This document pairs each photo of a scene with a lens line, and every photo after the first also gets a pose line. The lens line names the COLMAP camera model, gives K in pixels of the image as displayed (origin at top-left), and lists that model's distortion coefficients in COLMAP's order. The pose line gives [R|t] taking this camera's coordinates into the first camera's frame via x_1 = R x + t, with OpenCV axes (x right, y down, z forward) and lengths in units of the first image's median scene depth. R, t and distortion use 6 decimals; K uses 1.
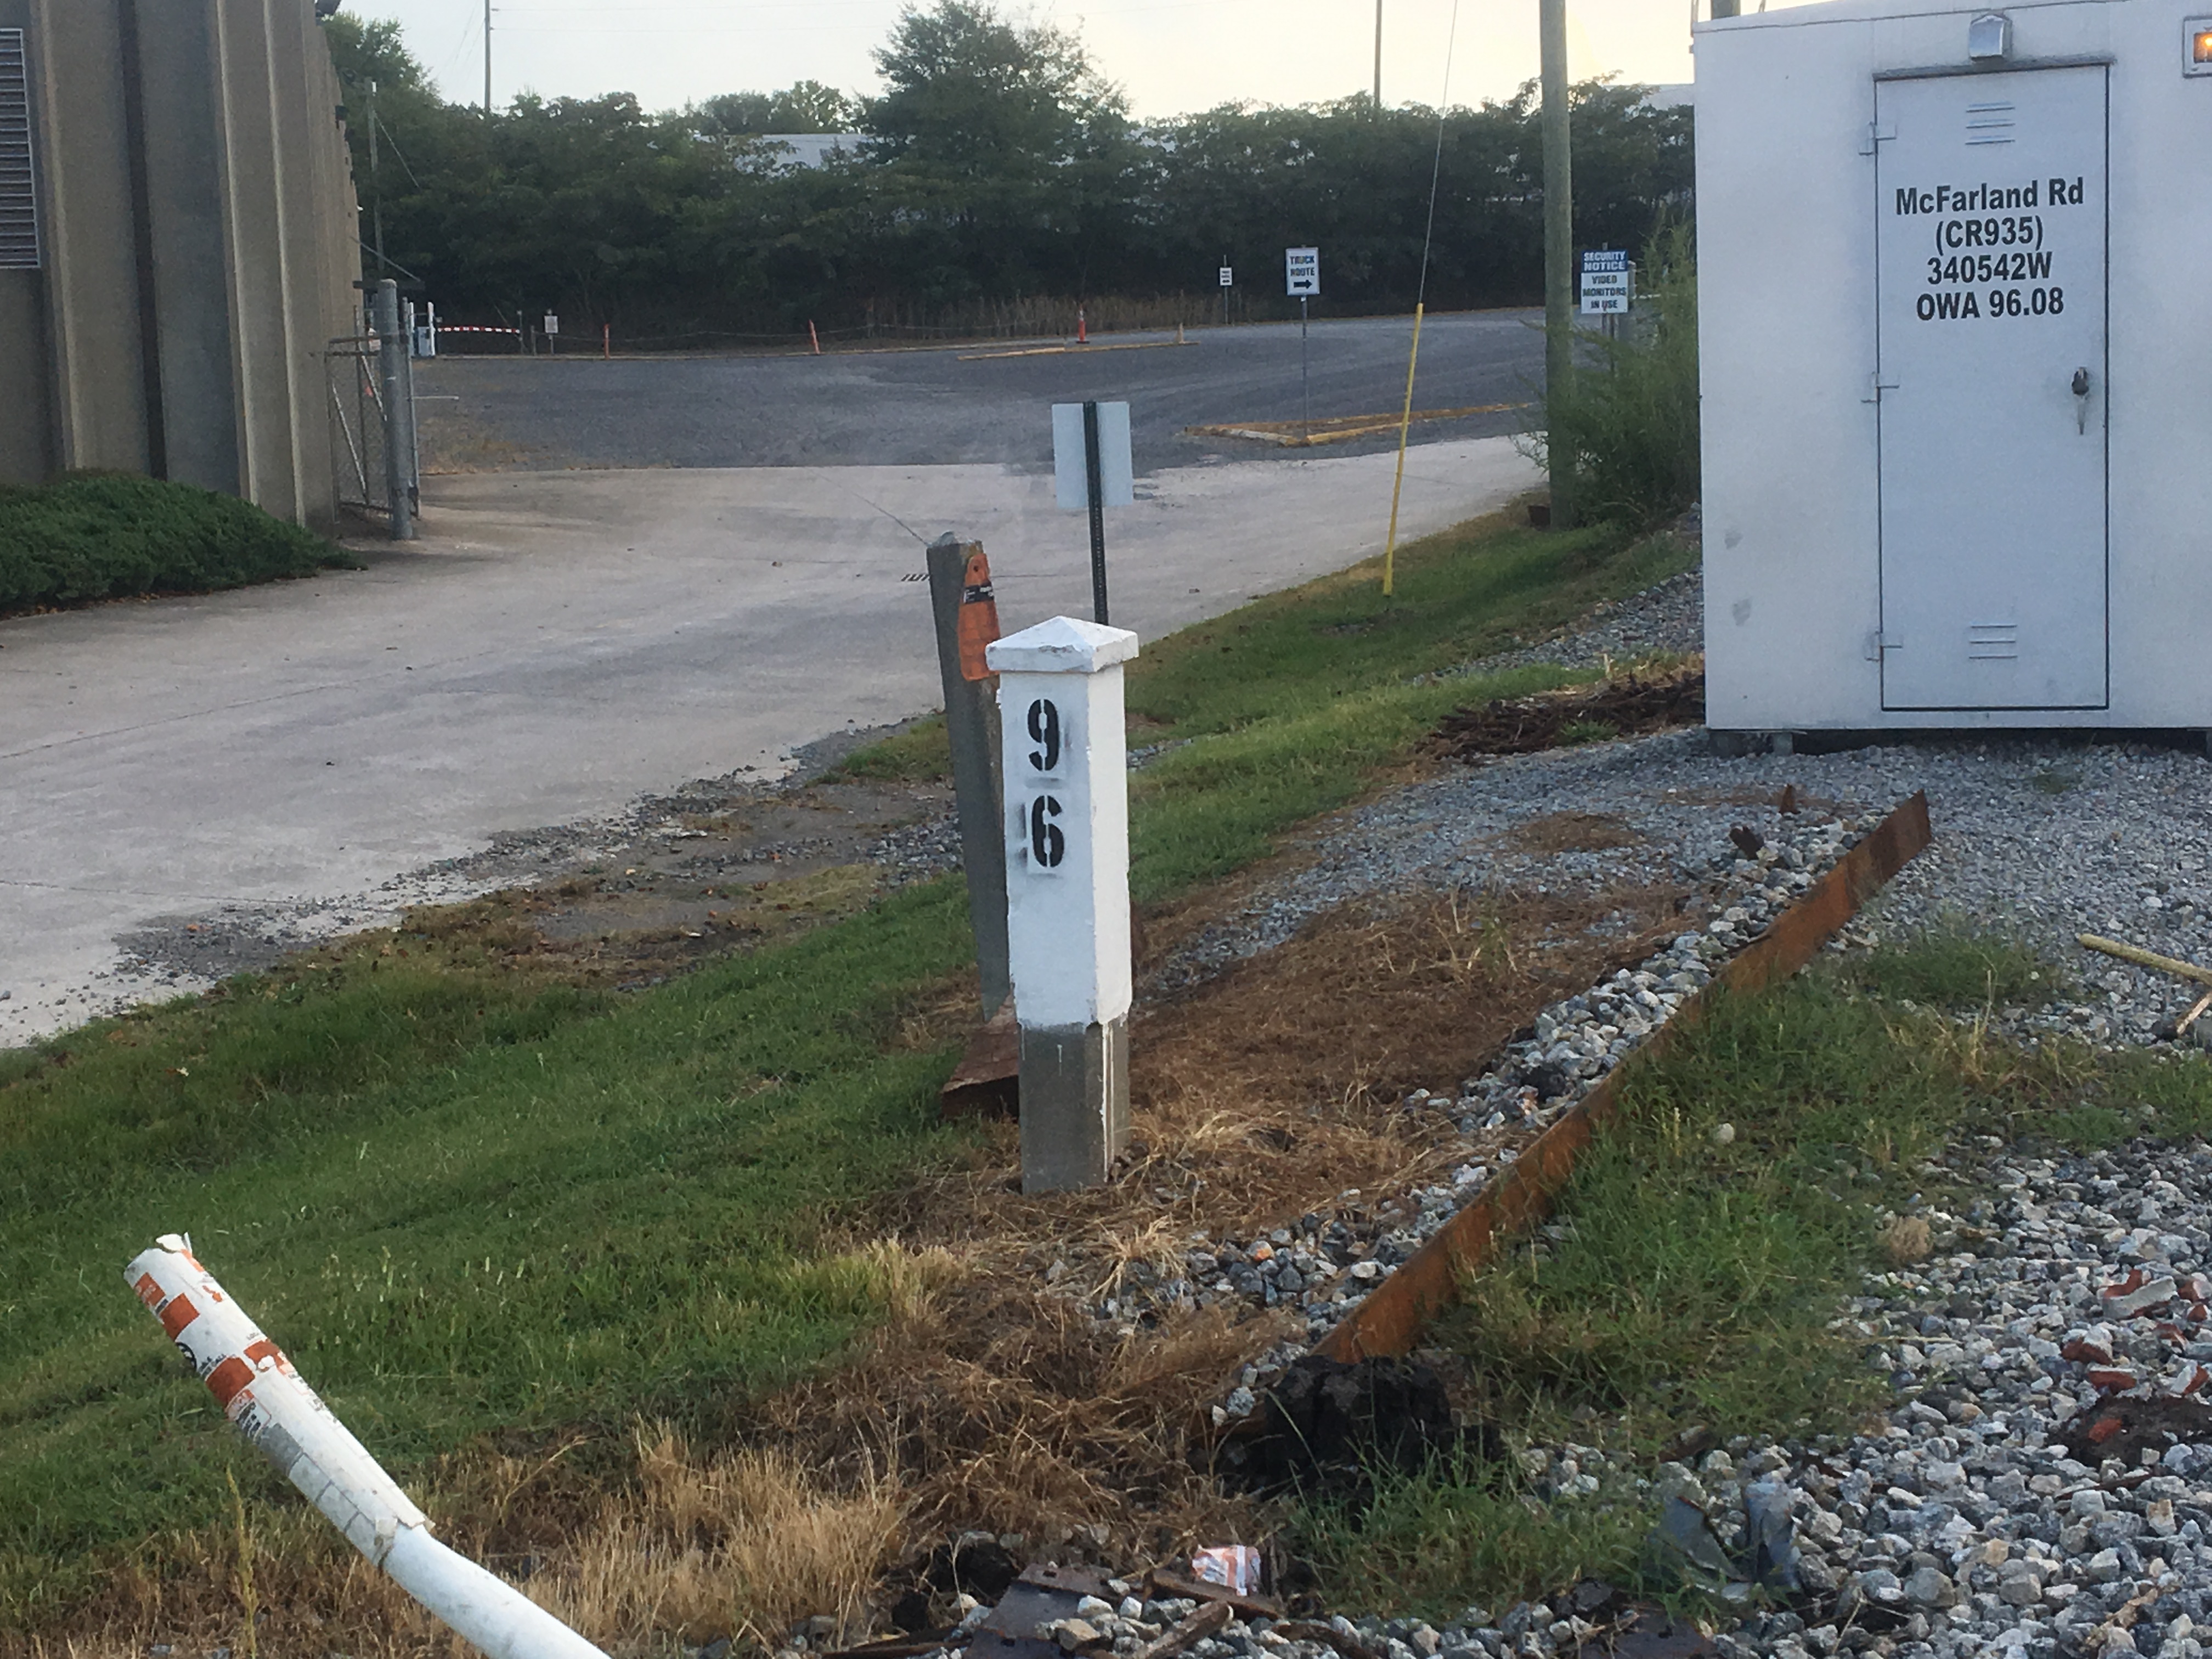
lens RADIAL K [[3602.2, 0, 1106.5], [0, 3602.2, 839.9], [0, 0, 1]] dist [0.055455, 0.000000]
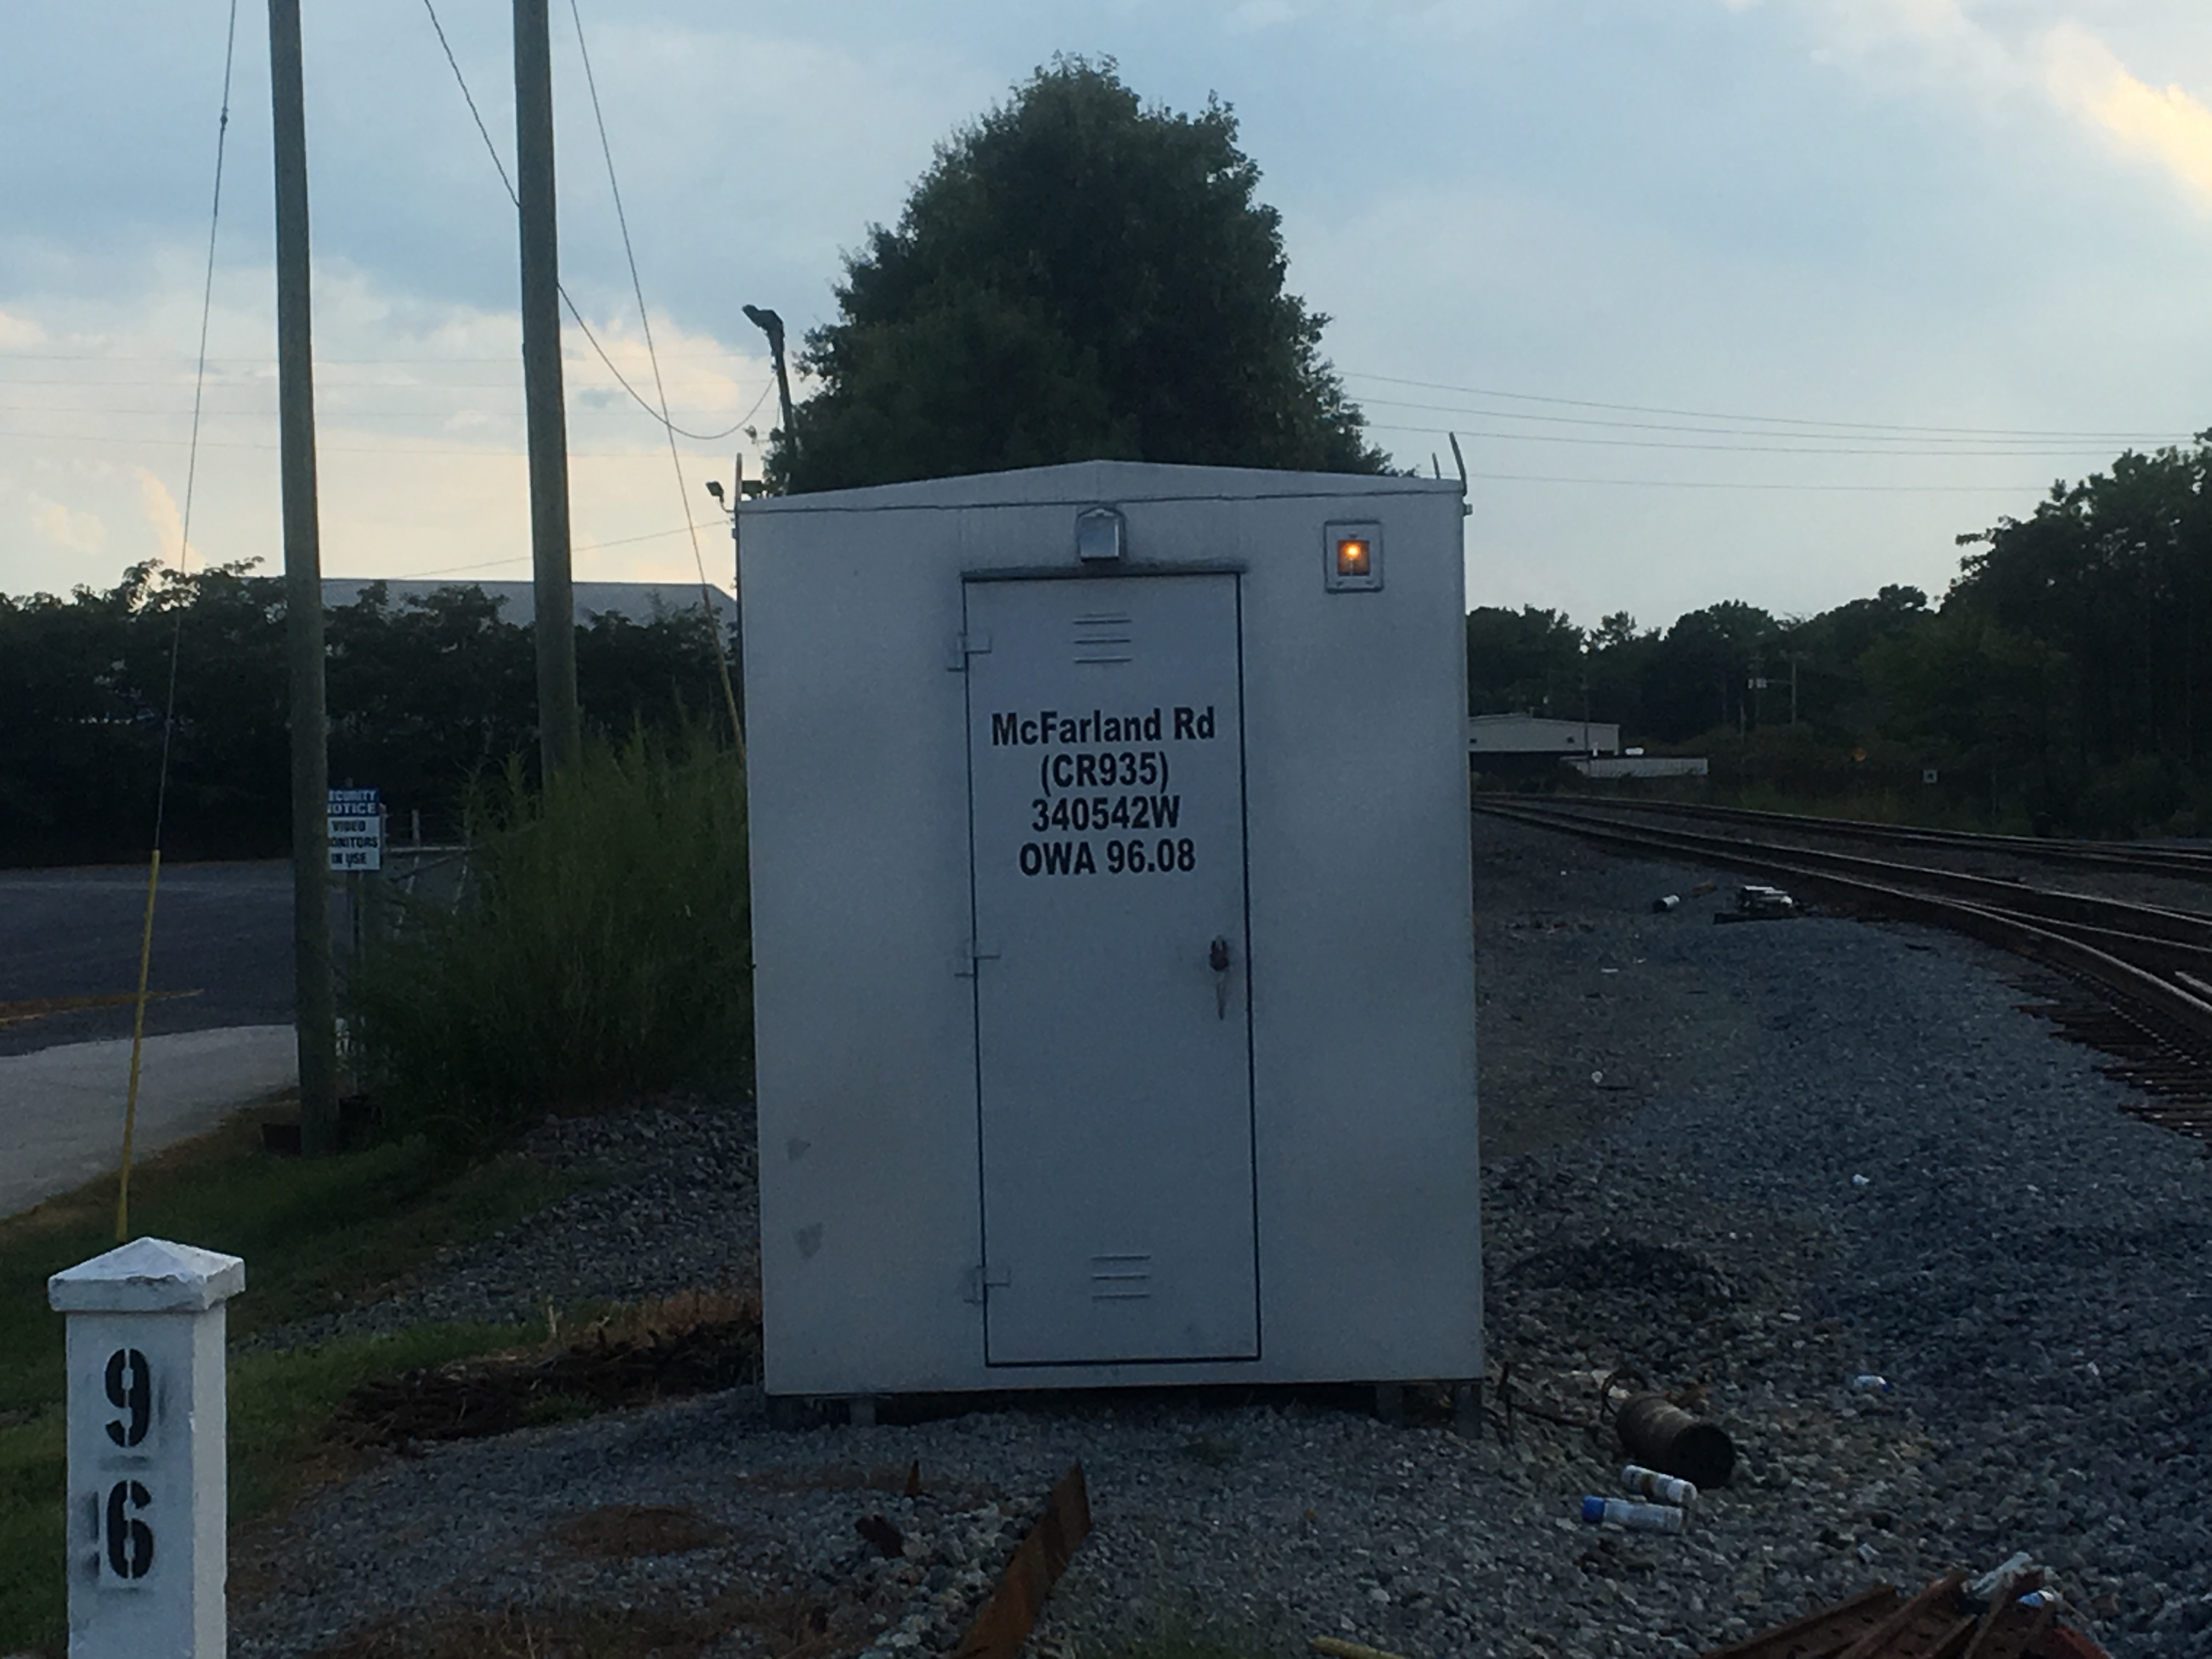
lens RADIAL K [[4894.4, 0, 1105.4], [0, 4894.4, 820.1], [0, 0, 1]] dist [0.098411, 0.000000]
pose [[0.945315, 0.020365, 0.325521, -0.112268], [0.030903, 0.987966, -0.151551, 0.009227], [-0.324691, 0.153323, 0.933310, -0.020045]]
